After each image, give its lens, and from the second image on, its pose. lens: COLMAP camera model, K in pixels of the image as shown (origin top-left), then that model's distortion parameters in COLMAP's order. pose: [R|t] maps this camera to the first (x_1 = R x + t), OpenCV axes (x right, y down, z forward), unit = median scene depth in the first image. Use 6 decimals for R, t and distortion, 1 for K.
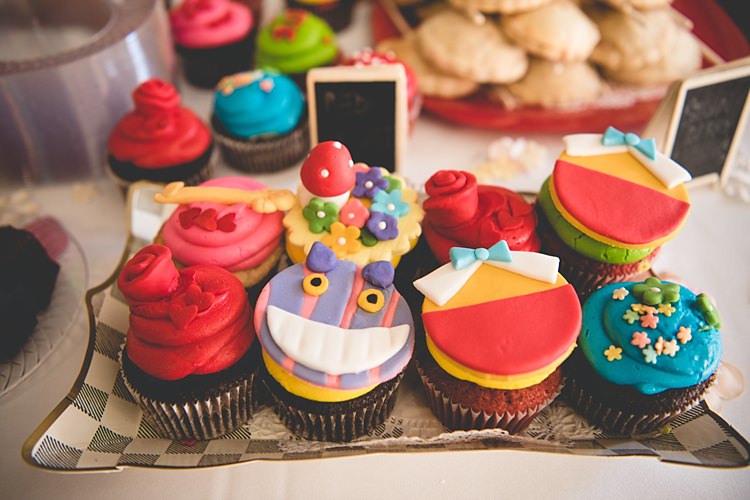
lens RADIAL K [[649.8, 0, 375.0], [0, 649.8, 250.0], [0, 0, 1]] dist [-0.034891, -0.000495]
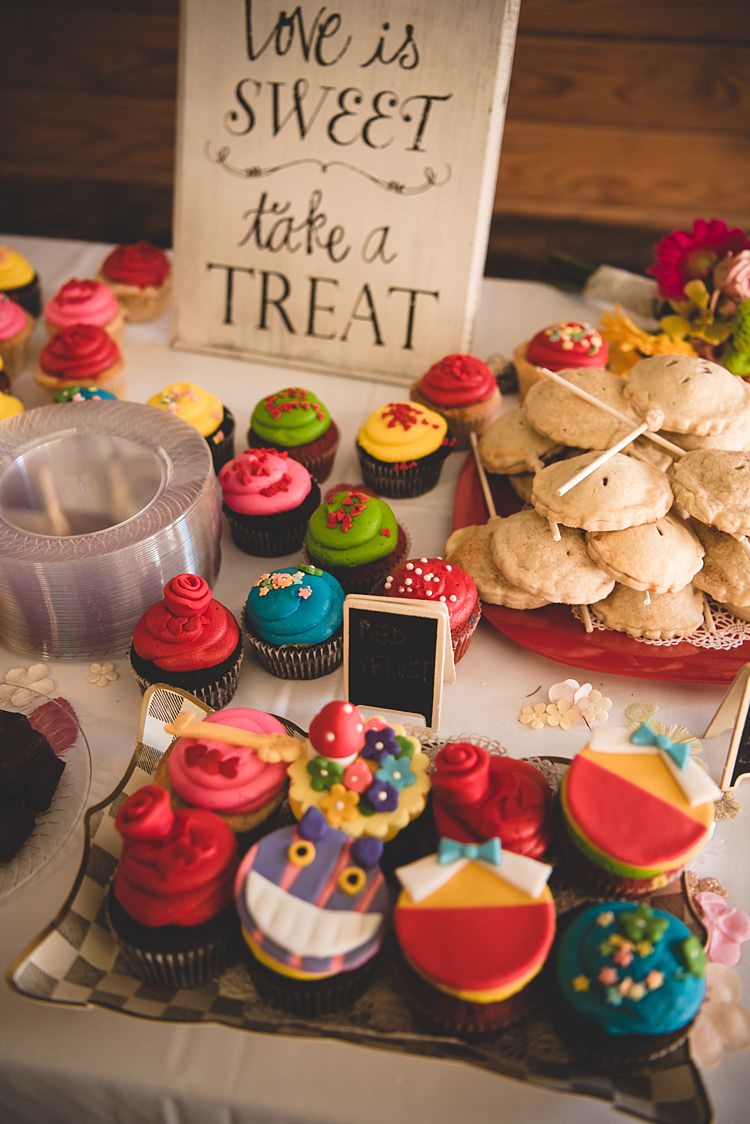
lens RADIAL K [[973.8, 0, 375.0], [0, 973.8, 562.0], [0, 0, 1]] dist [-0.034891, -0.000495]
pose [[0.979961, 0.123160, -0.156553, 0.184911], [-0.135204, 0.988431, -0.068725, -0.282365], [0.146278, 0.088514, 0.985276, -0.463883]]
